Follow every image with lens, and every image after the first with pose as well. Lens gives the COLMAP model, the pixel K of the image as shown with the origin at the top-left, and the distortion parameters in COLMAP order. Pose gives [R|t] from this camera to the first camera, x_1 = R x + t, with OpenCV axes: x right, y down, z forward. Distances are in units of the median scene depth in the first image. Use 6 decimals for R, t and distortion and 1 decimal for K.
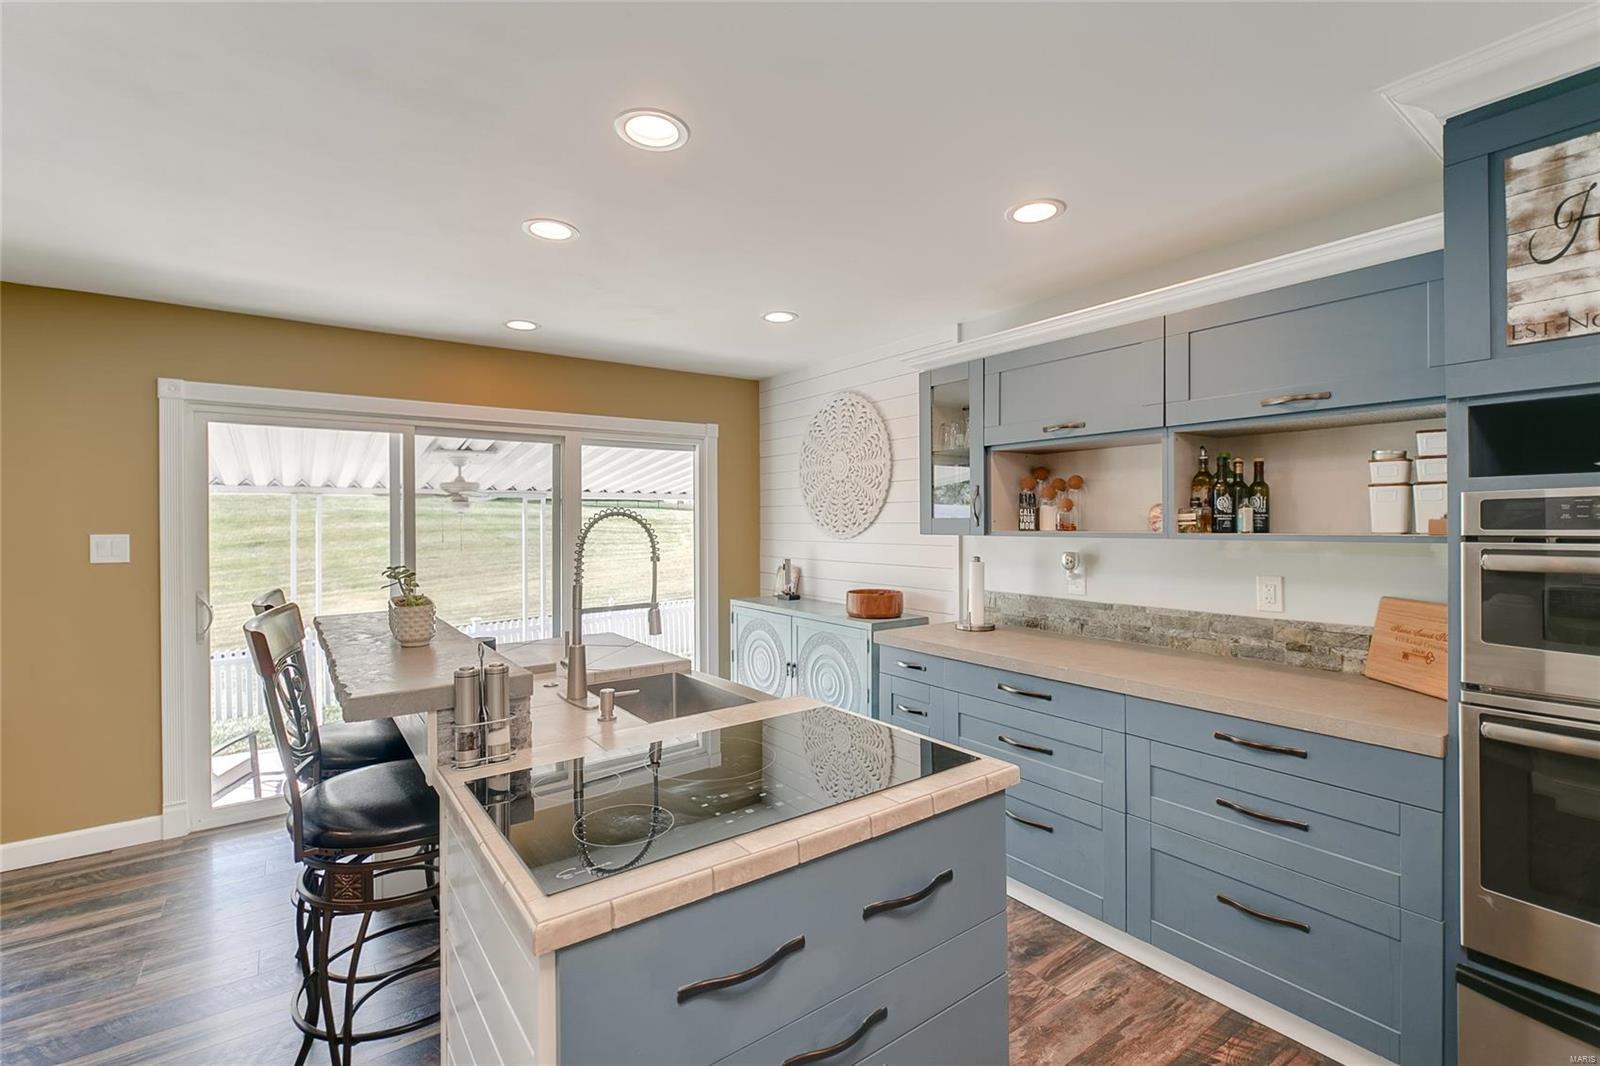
lens RADIAL K [[703.9, 0, 780.0], [0, 703.9, 502.0], [0, 0, 1]] dist [0.000141, 0.000374]
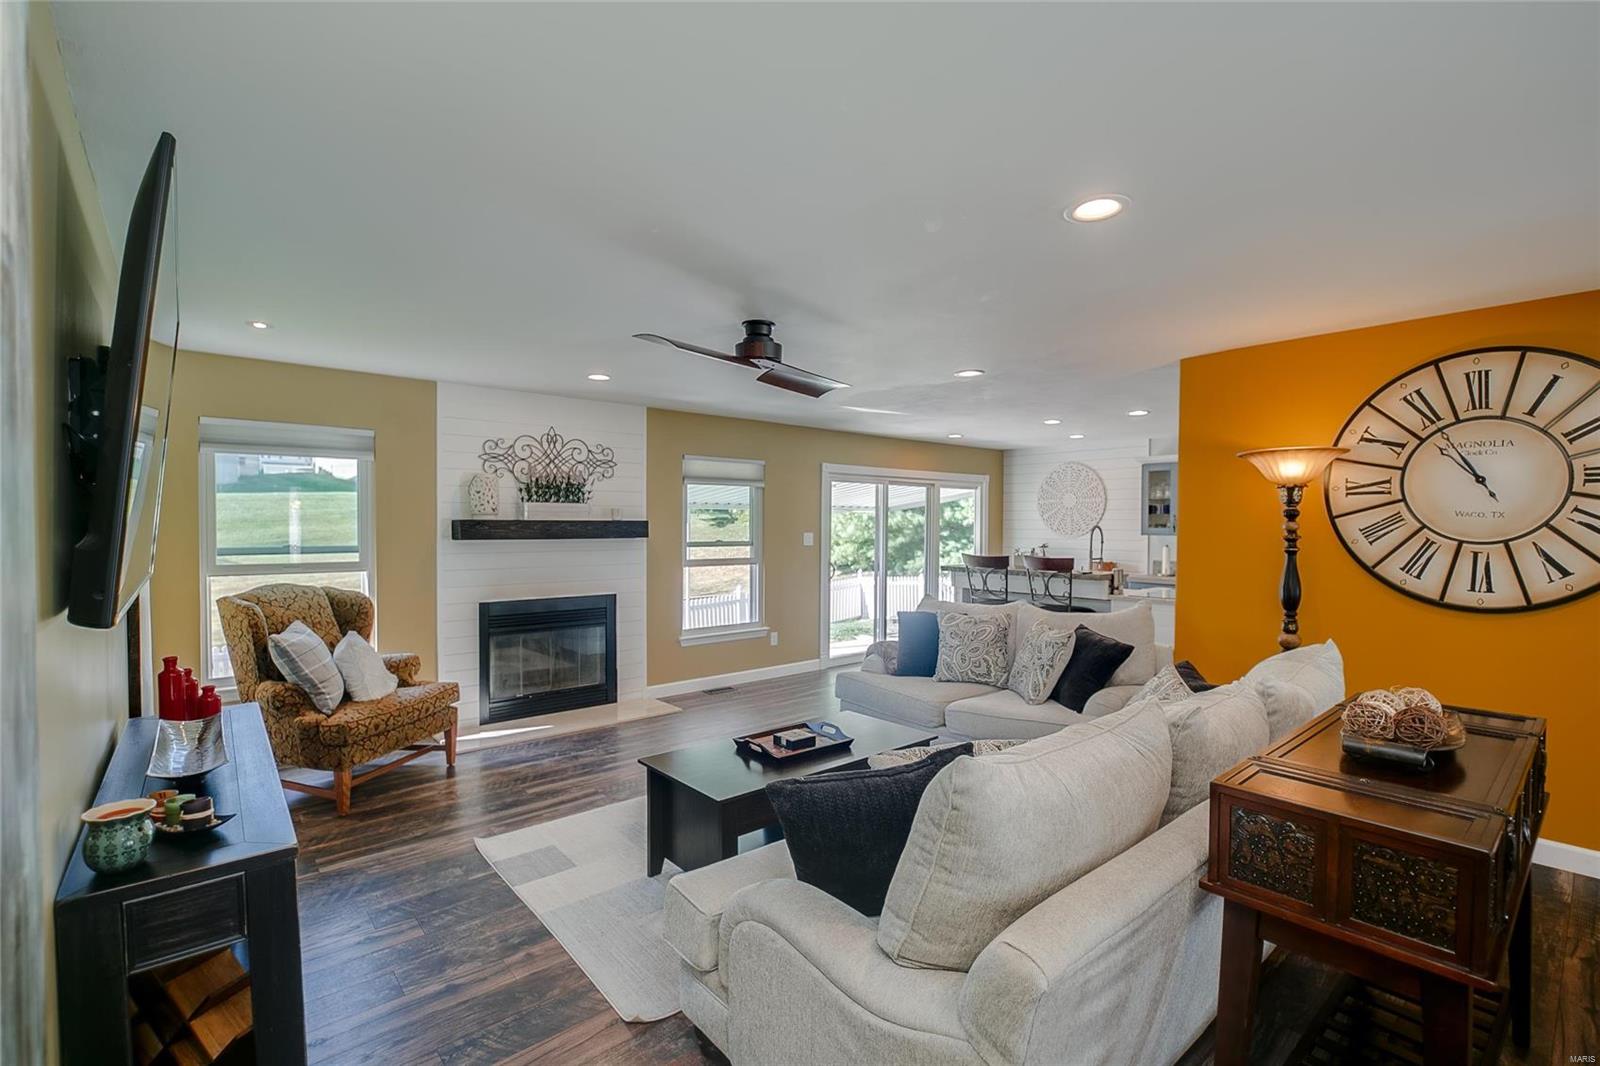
lens RADIAL K [[692.9, 0, 800.0], [0, 692.9, 533.0], [0, 0, 1]] dist [0.000094, 0.000295]
pose [[0.995412, 0.005045, 0.095548, -0.925098], [-0.008488, 0.999328, 0.035658, -0.024857], [-0.095304, -0.036305, 0.994786, -0.939657]]
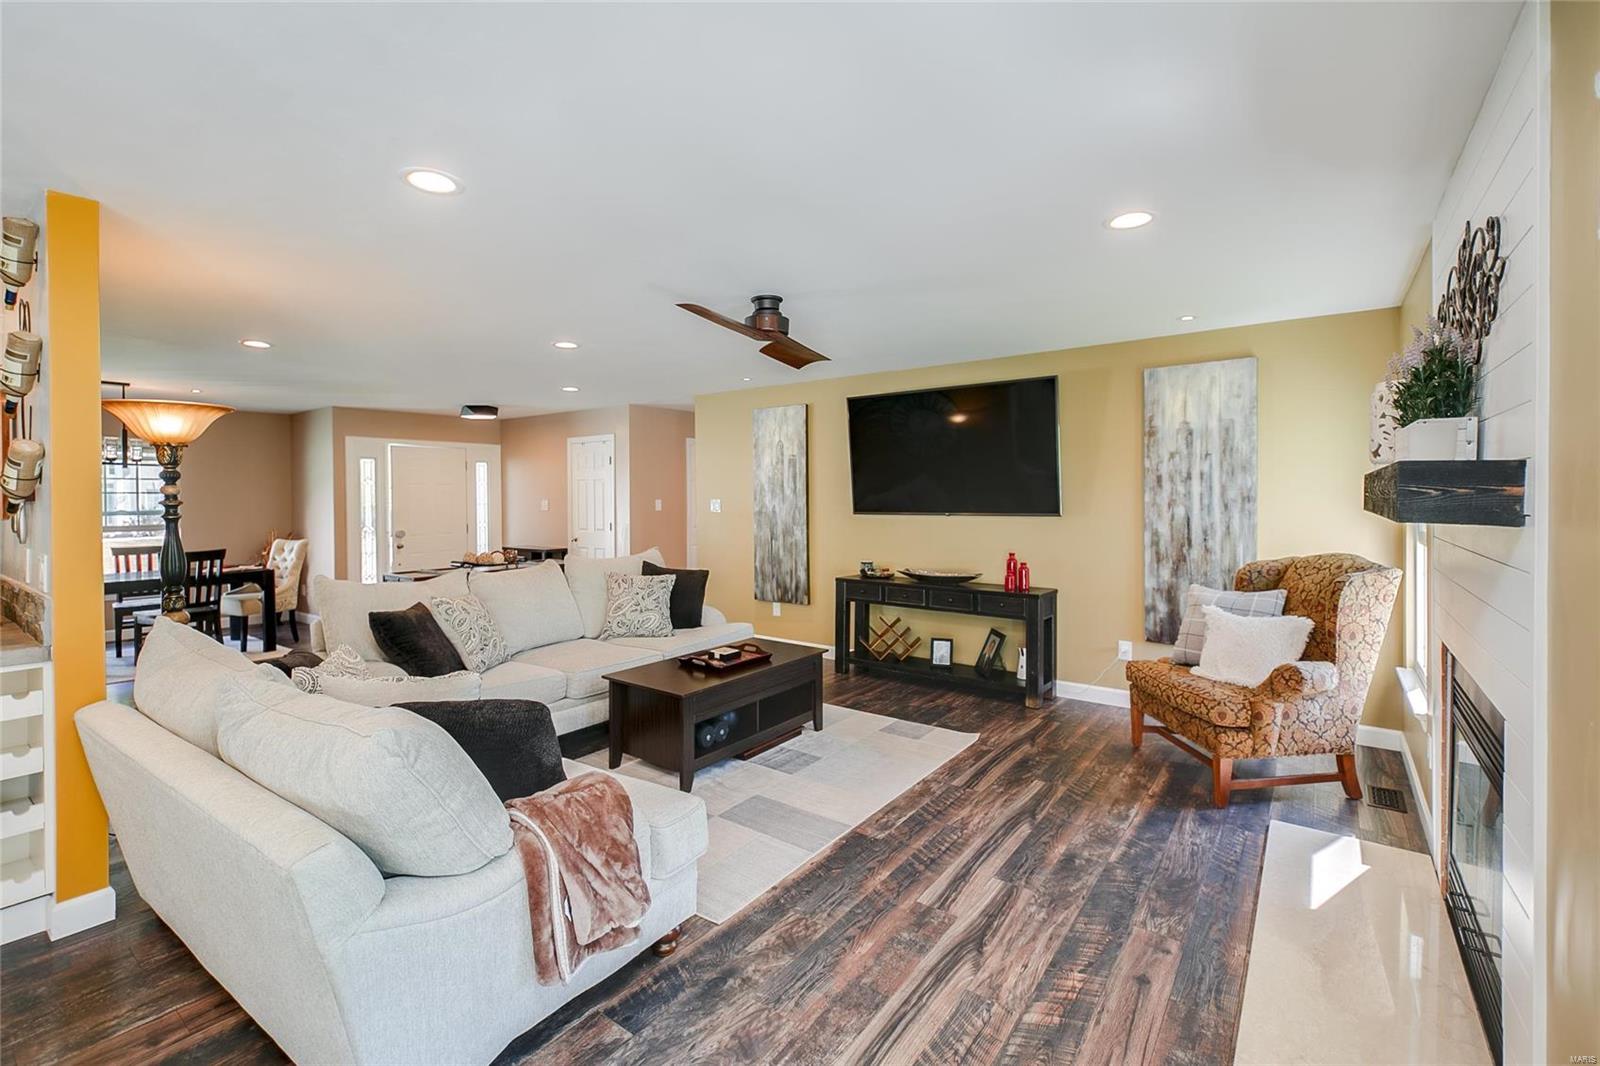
lens RADIAL K [[703.9, 0, 780.0], [0, 703.9, 502.0], [0, 0, 1]] dist [0.000141, 0.000374]
pose [[-0.954417, 0.012656, -0.298209, -0.646511], [0.016204, 0.999824, -0.009426, 0.020979], [0.298038, -0.013828, -0.954454, 0.724714]]
